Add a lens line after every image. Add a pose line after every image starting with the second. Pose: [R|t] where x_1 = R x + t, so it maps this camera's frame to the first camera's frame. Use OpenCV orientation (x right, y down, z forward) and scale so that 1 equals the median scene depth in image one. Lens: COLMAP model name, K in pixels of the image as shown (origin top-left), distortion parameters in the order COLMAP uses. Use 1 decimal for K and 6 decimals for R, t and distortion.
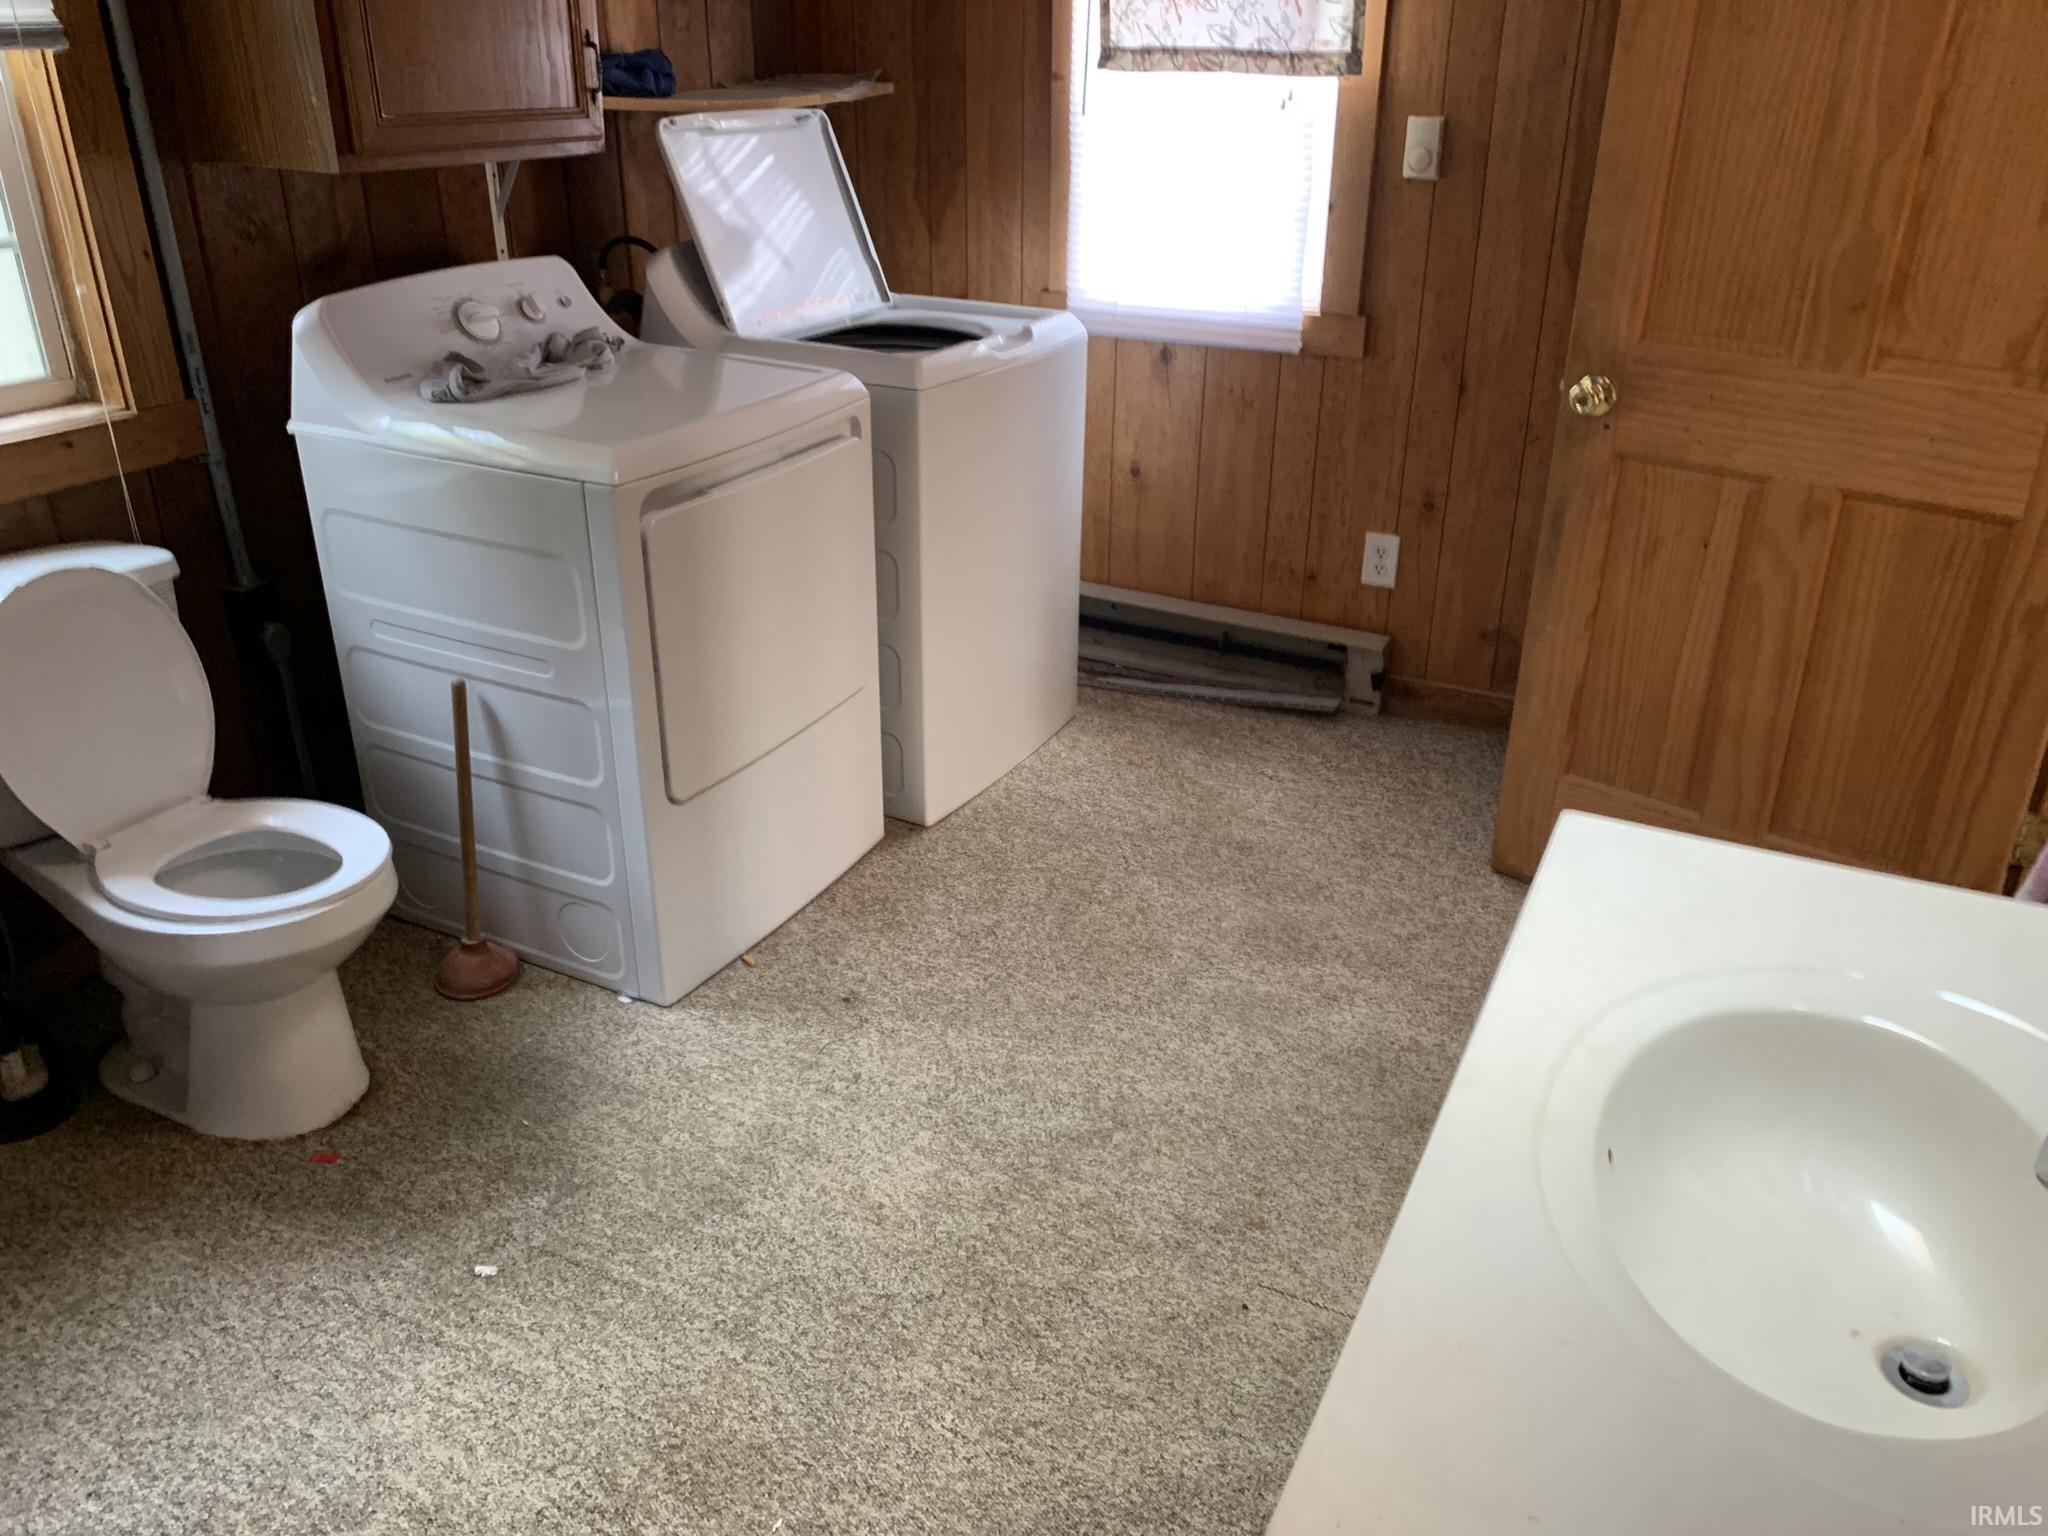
lens RADIAL K [[1560.1, 0, 1024.0], [0, 1560.1, 768.0], [0, 0, 1]] dist [0.017391, -0.029656]
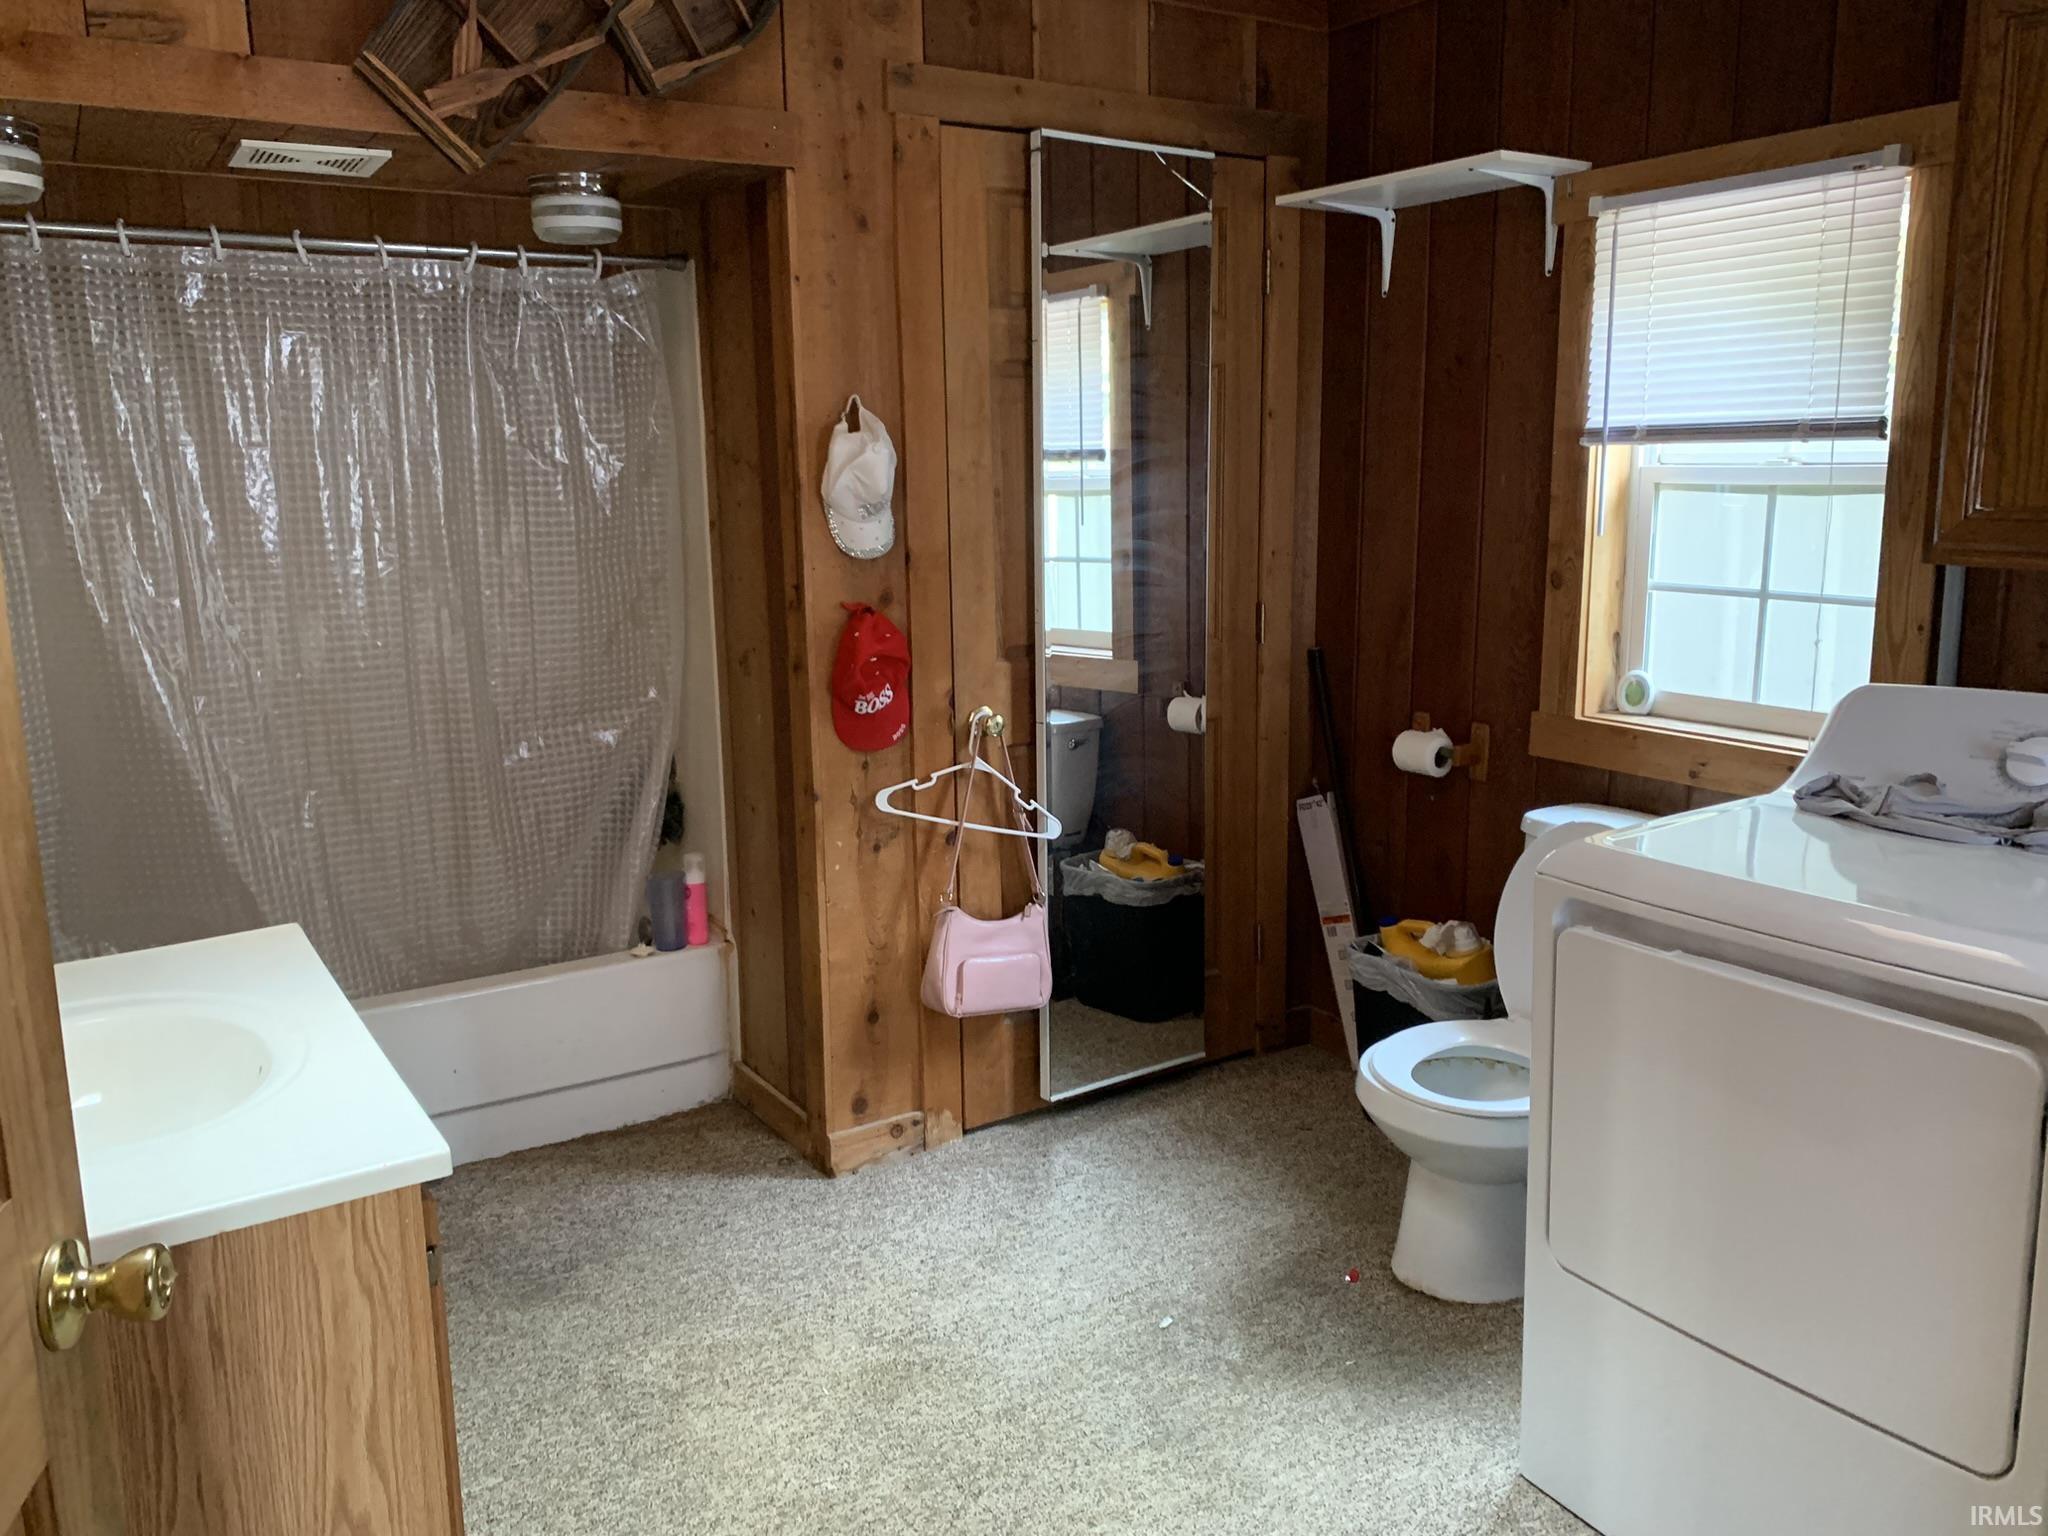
lens RADIAL K [[1560.1, 0, 1024.0], [0, 1560.1, 768.0], [0, 0, 1]] dist [0.017391, -0.029656]
pose [[-0.512390, 0.163247, -0.843094, 0.684992], [-0.354987, 0.853692, 0.381043, -0.488513], [0.781946, 0.494530, -0.379473, 1.105634]]
